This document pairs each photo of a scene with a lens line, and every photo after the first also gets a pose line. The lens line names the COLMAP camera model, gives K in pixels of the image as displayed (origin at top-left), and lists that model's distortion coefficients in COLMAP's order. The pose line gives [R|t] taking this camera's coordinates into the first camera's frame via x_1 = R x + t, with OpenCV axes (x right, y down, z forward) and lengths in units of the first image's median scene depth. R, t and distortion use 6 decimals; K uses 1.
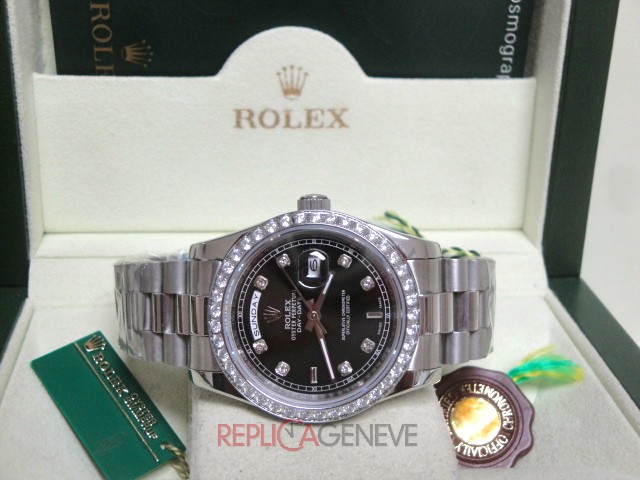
lens RADIAL K [[1013.3, 0, 319.3], [0, 1013.3, 237.2], [0, 0, 1]] dist [0.133755, 0.000000]
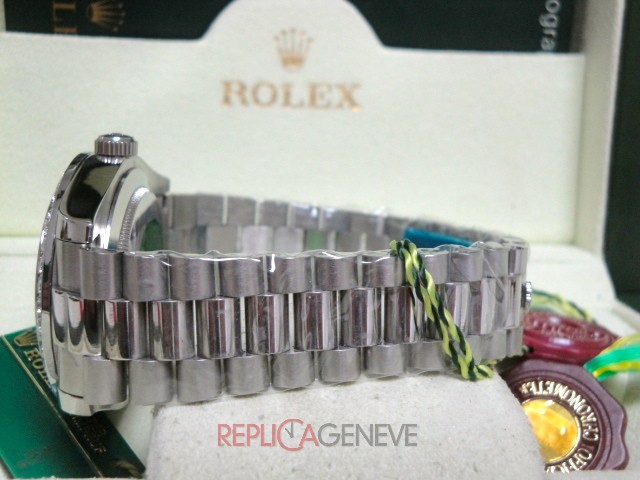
lens RADIAL K [[1013.3, 0, 325.2], [0, 1013.3, 236.8], [0, 0, 1]] dist [0.133755, 0.000000]
pose [[0.999821, 0.003300, 0.018604, -0.015637], [0.000570, 0.978917, -0.204256, 0.166916], [-0.018886, 0.204231, 0.978741, 0.221532]]
